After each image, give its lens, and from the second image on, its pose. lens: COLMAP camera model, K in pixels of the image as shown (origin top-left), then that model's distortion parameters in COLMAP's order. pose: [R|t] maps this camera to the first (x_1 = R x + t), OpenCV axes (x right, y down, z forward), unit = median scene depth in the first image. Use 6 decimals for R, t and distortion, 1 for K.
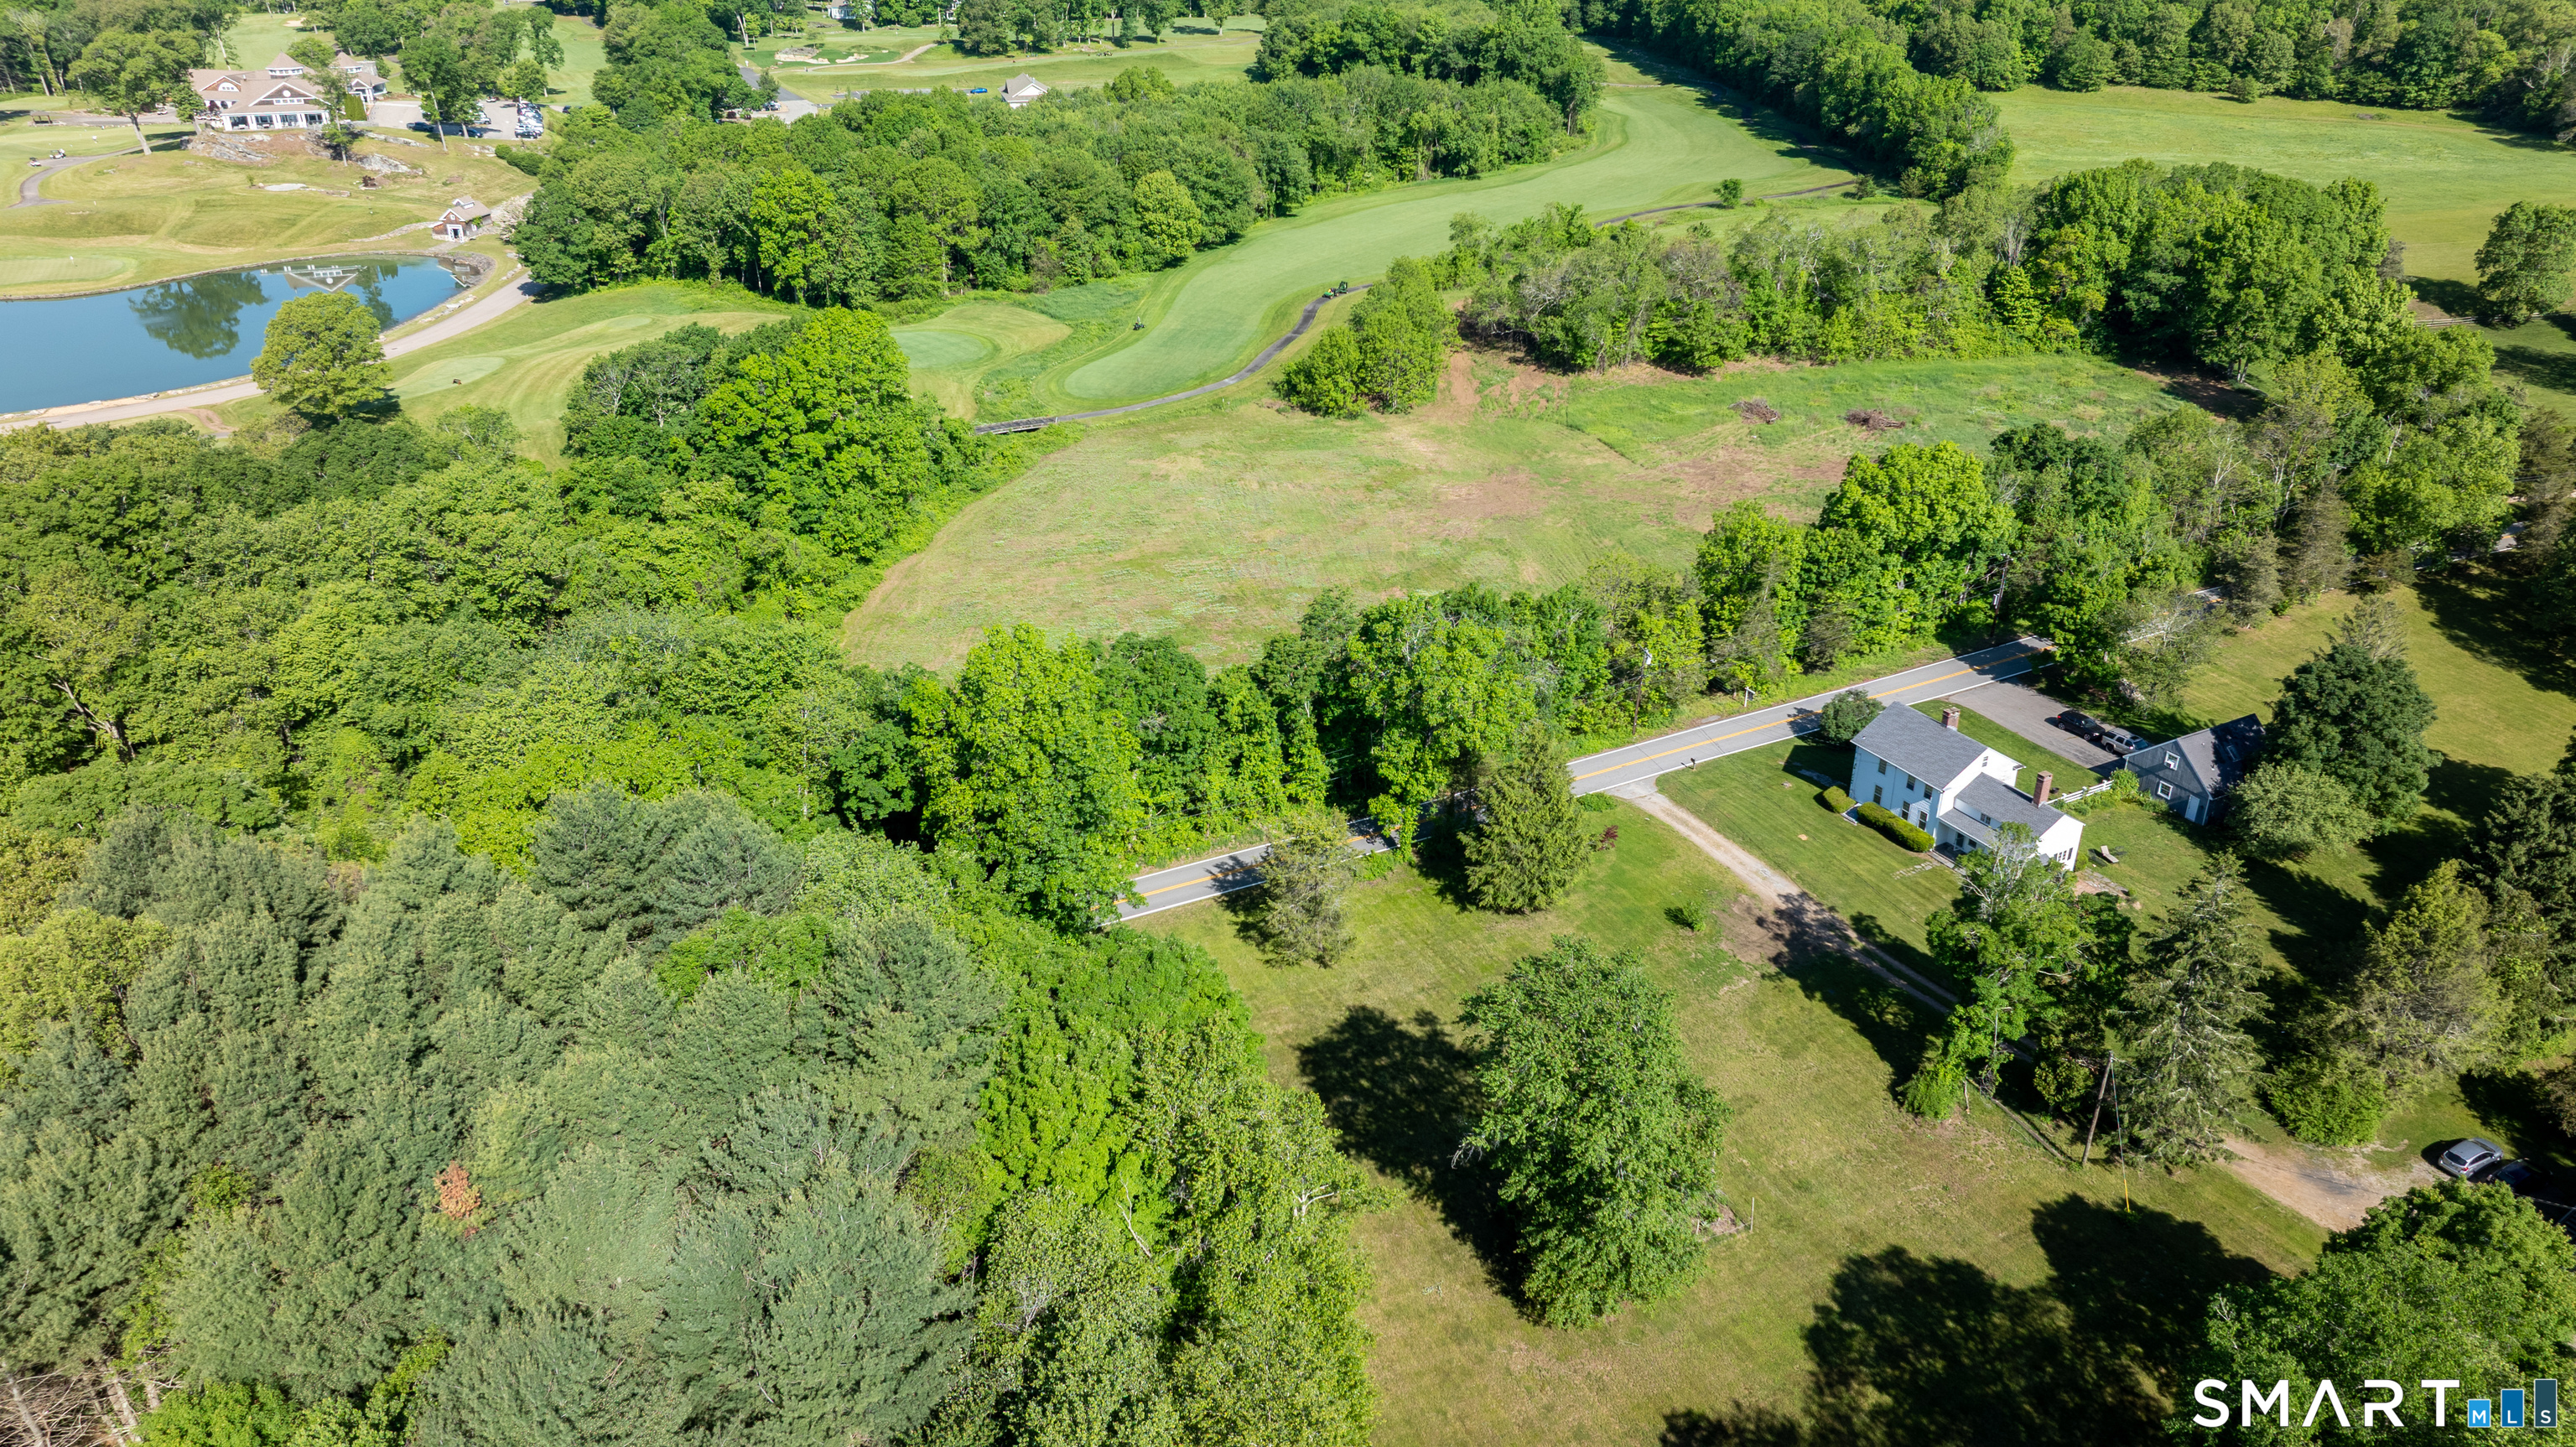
lens RADIAL K [[1830.1, 0, 1294.0], [0, 1830.1, 716.9], [0, 0, 1]] dist [-0.025301, 0.021773]
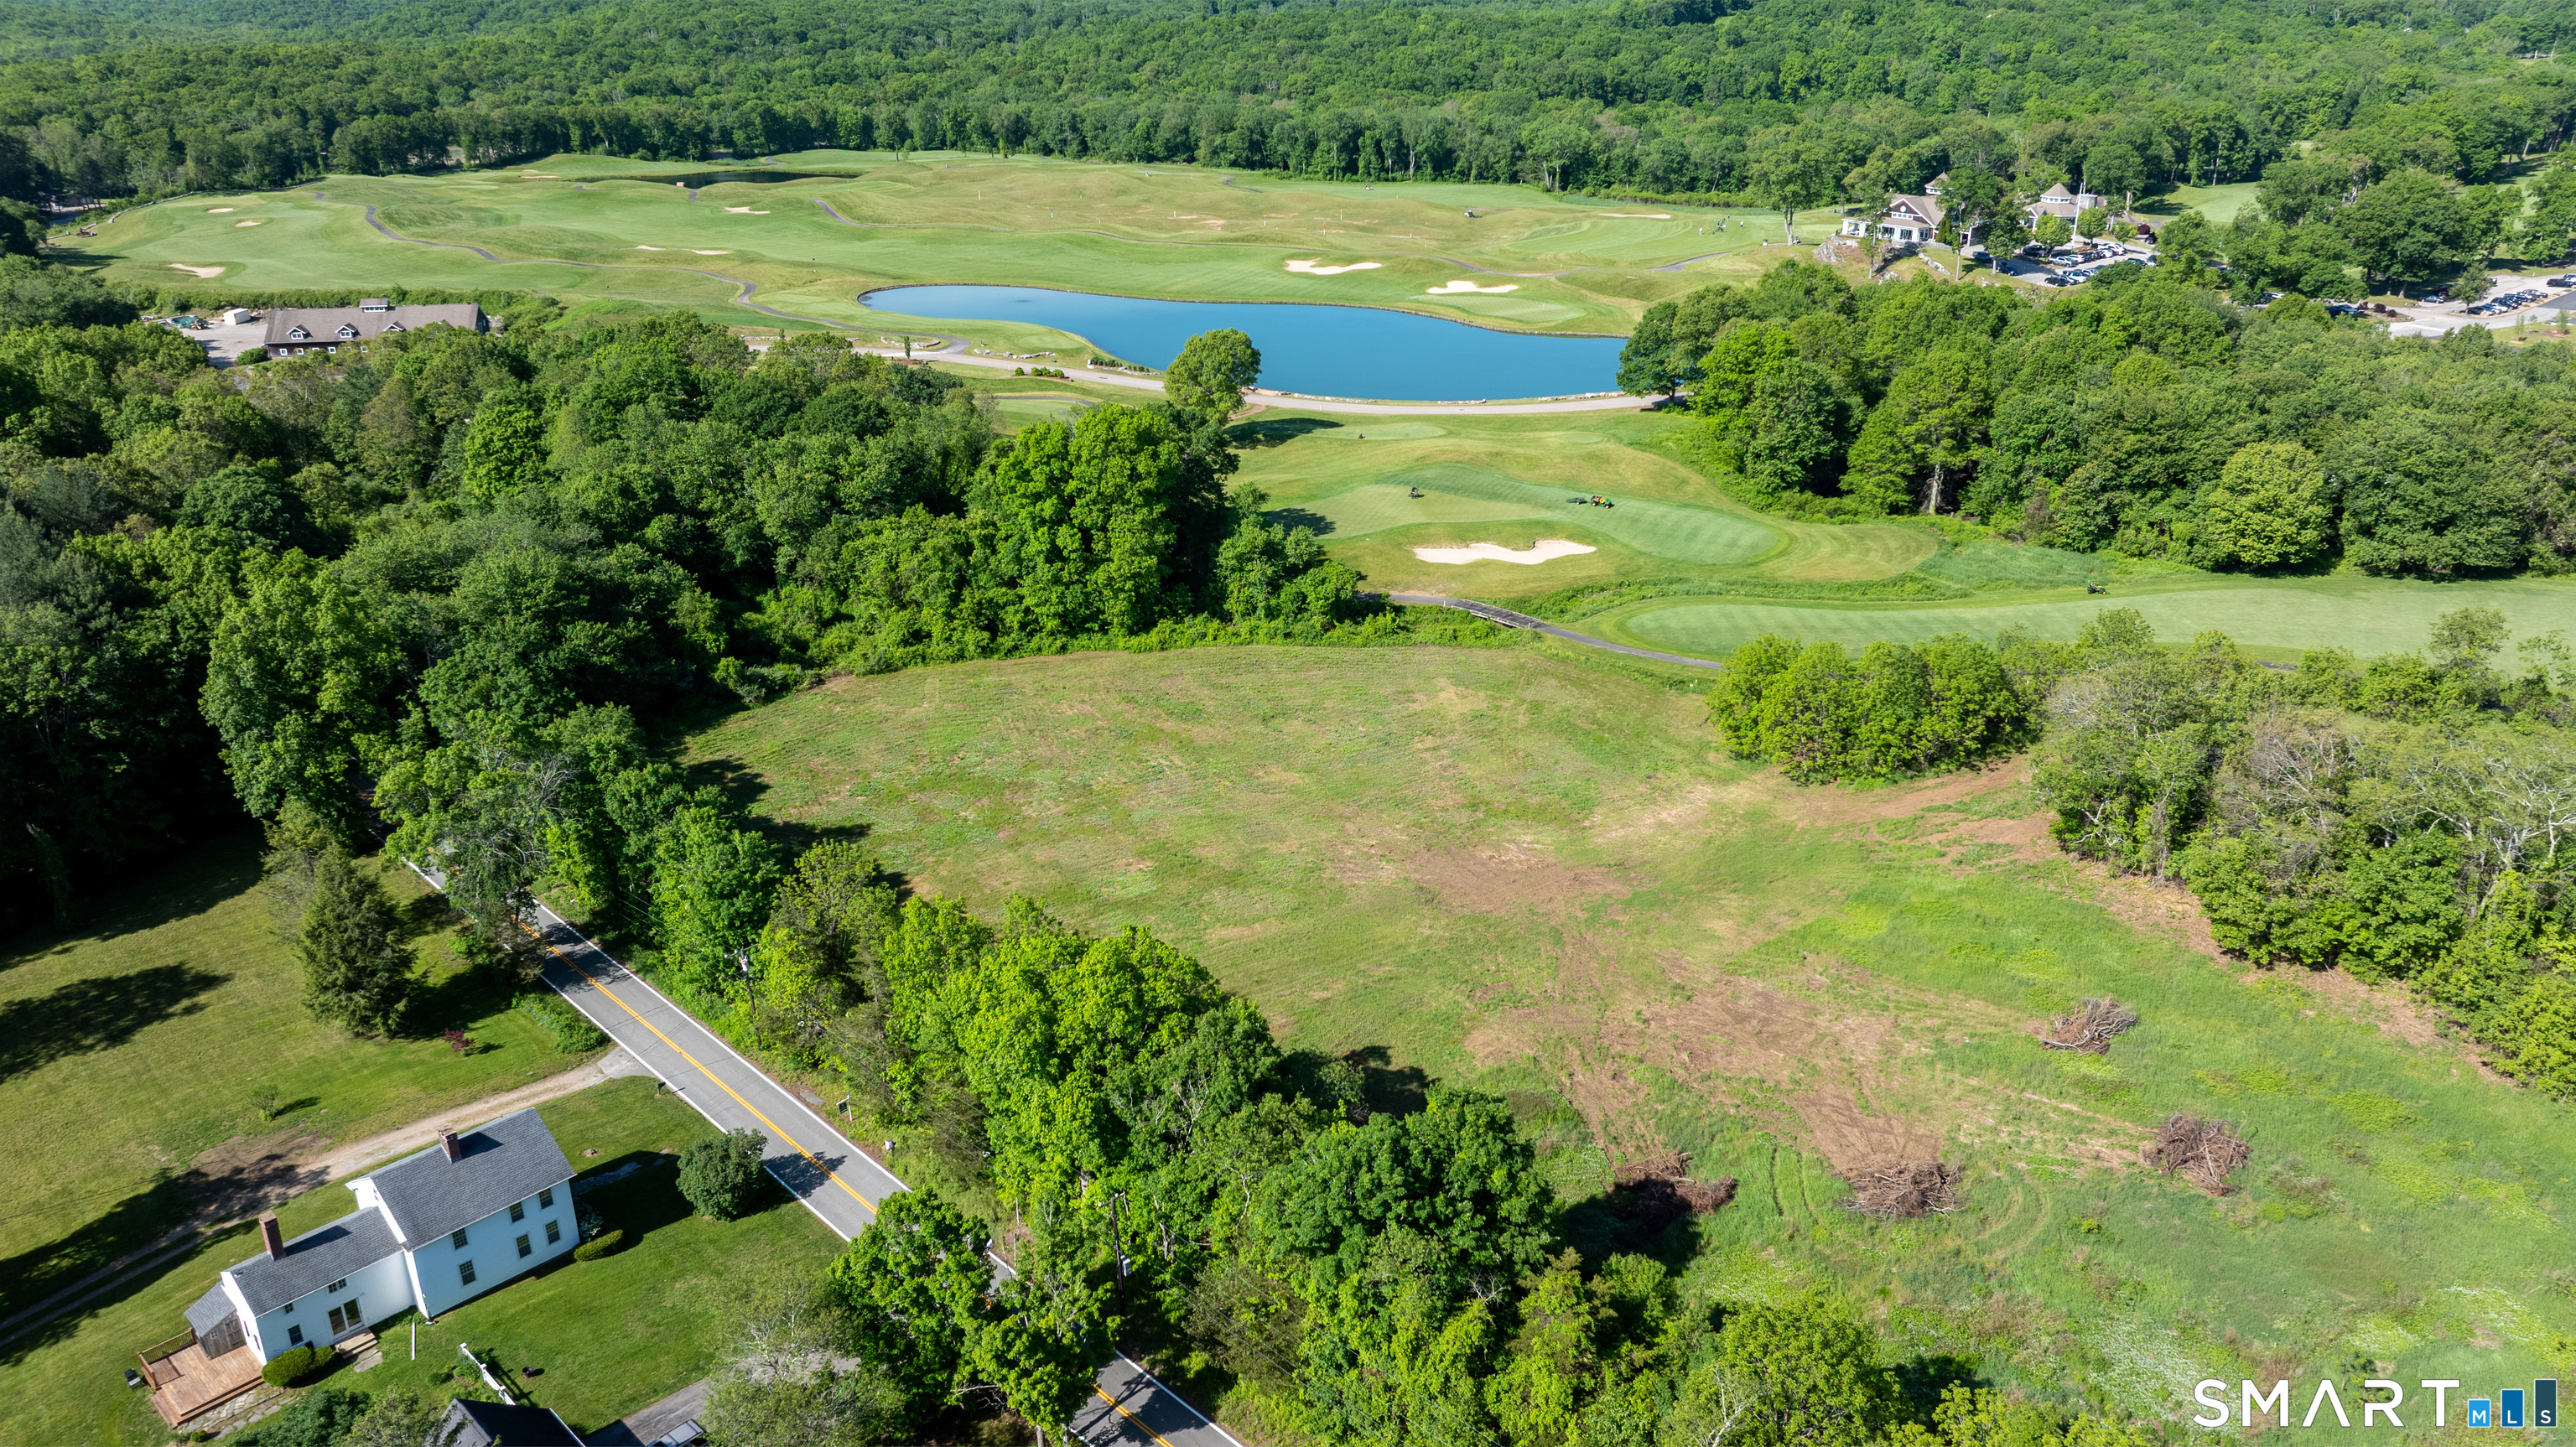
lens RADIAL K [[1830.1, 0, 1281.8], [0, 1830.1, 725.9], [0, 0, 1]] dist [-0.025301, 0.021773]
pose [[0.300126, 0.361580, -0.882714, 0.386077], [-0.415105, 0.882667, 0.220424, -0.164418], [0.858844, 0.300264, 0.415005, 0.345902]]
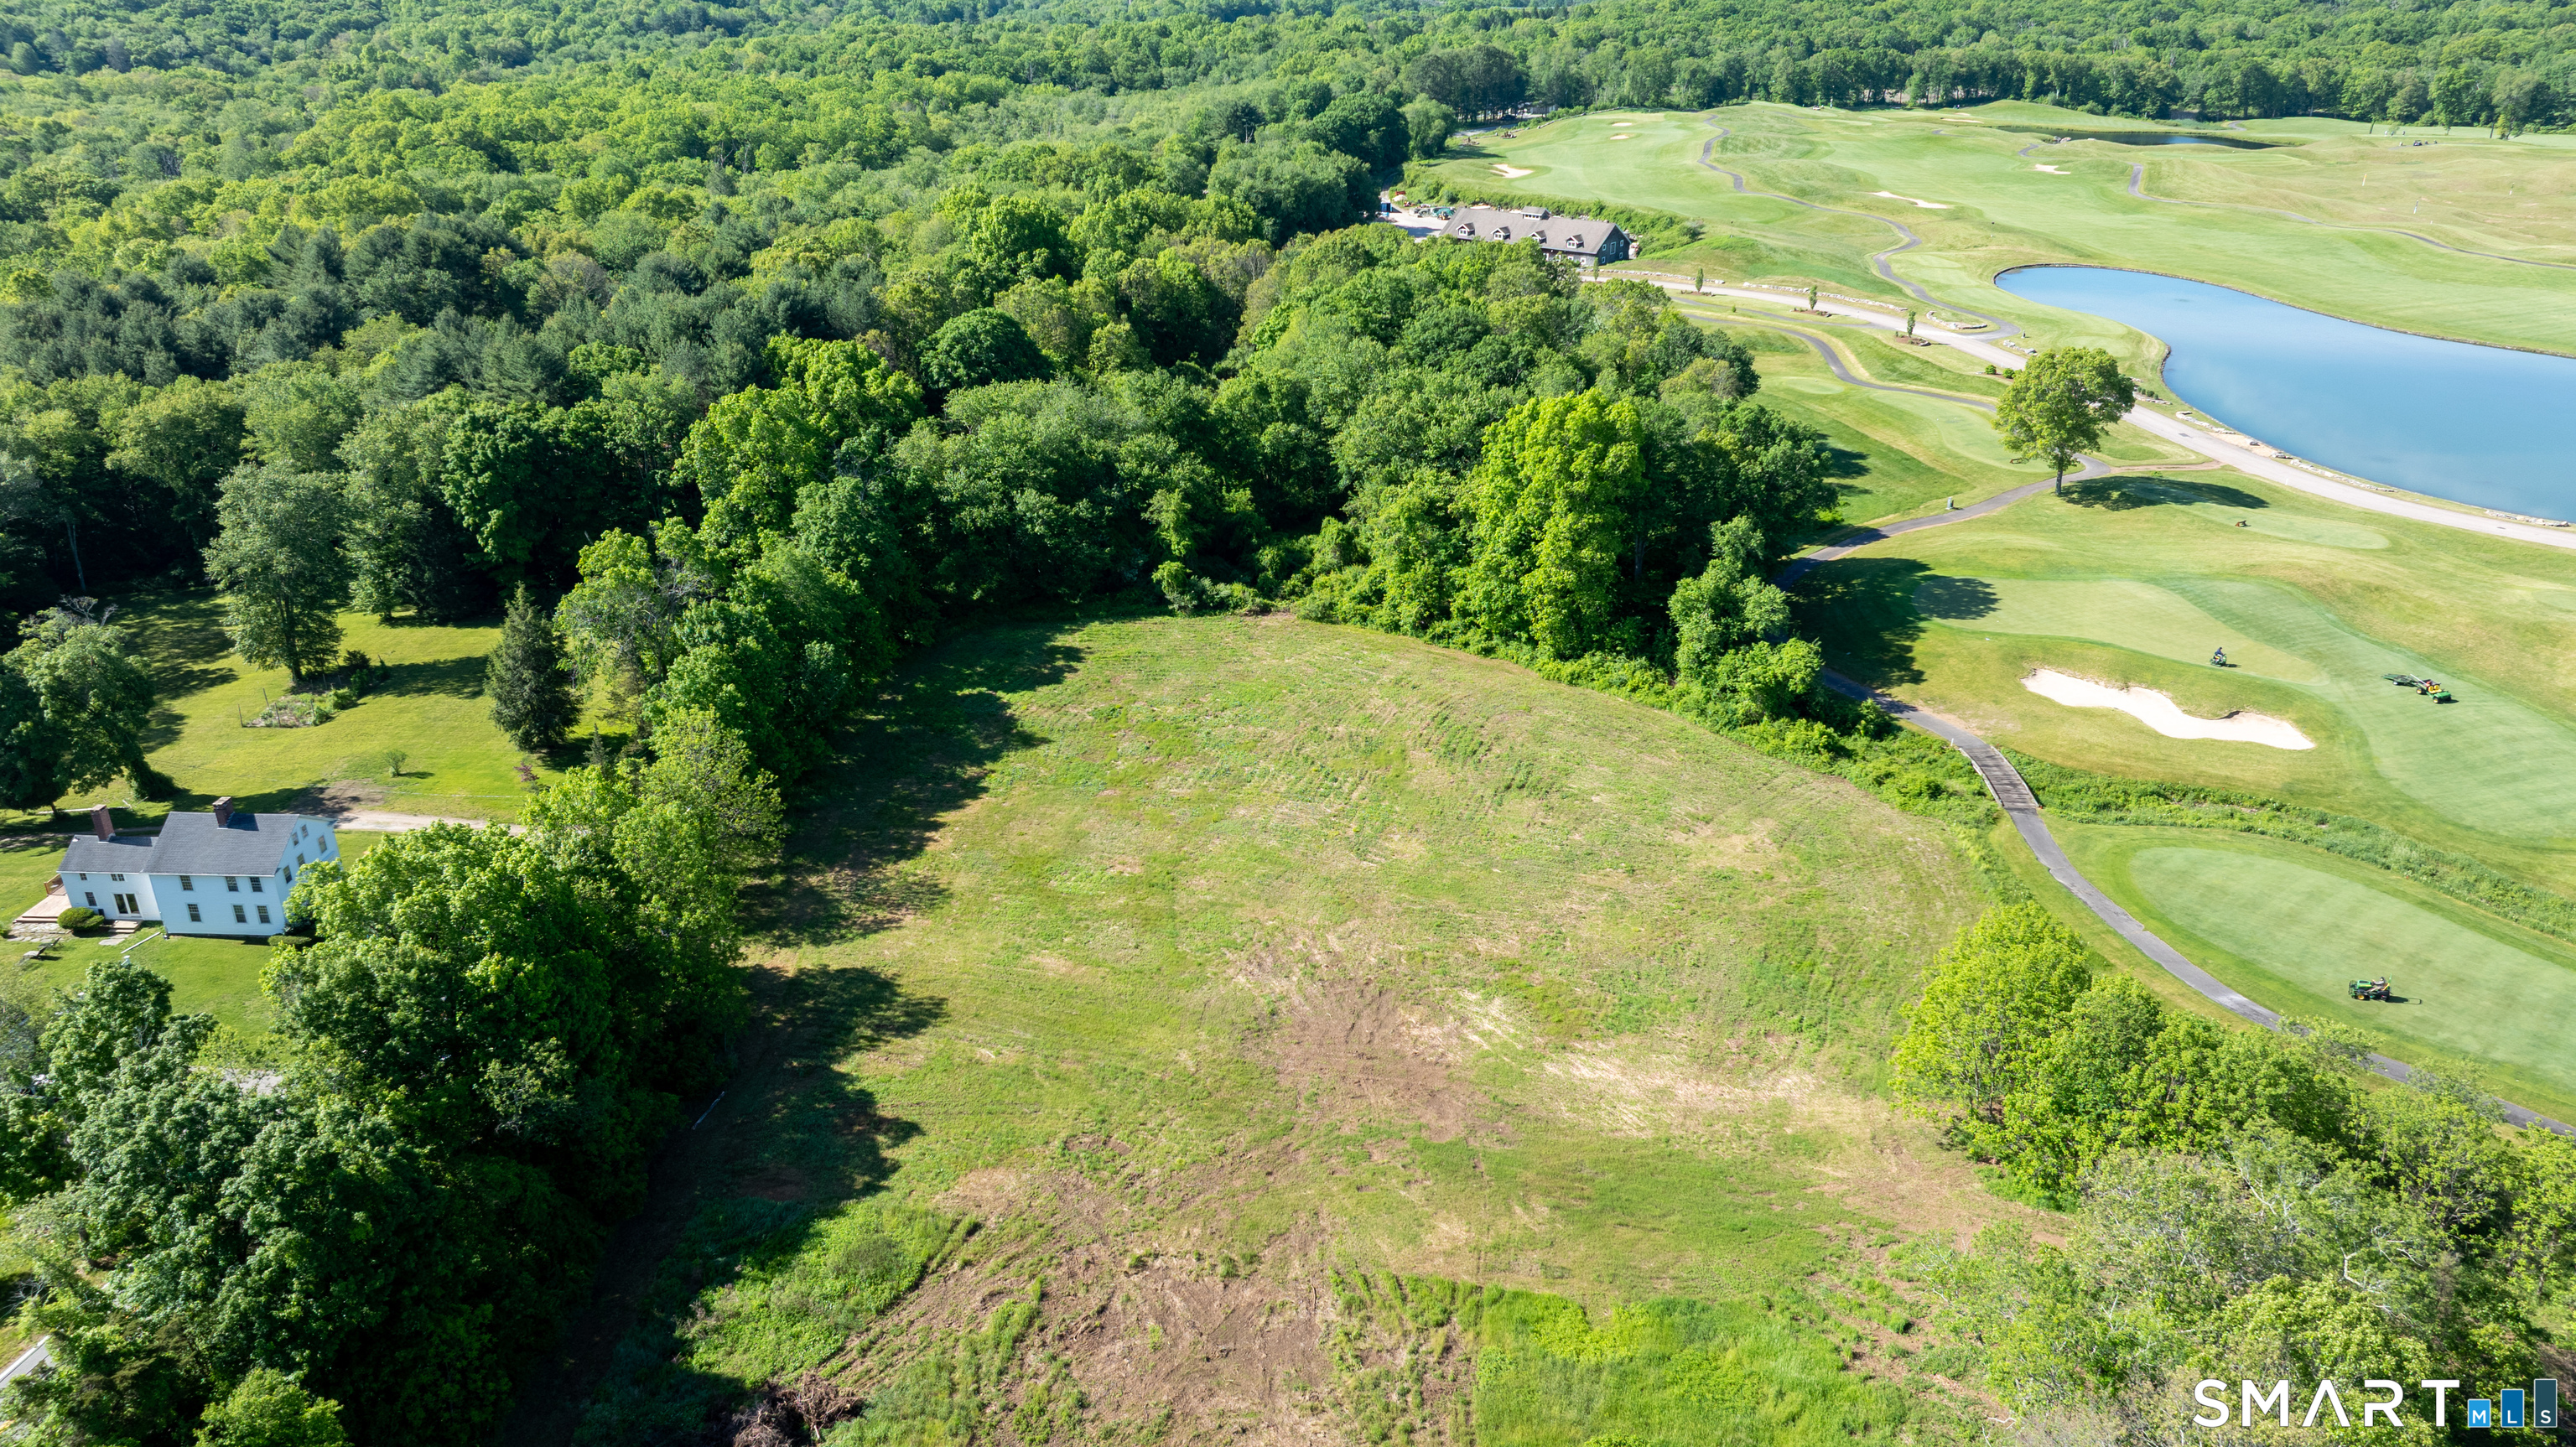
lens RADIAL K [[1830.1, 0, 1285.9], [0, 1830.1, 721.6], [0, 0, 1]] dist [-0.025301, 0.021773]
pose [[-0.523344, 0.339825, -0.781428, 0.285461], [-0.369731, 0.735661, 0.567540, -0.274121], [0.767730, 0.585937, -0.259360, 0.599840]]
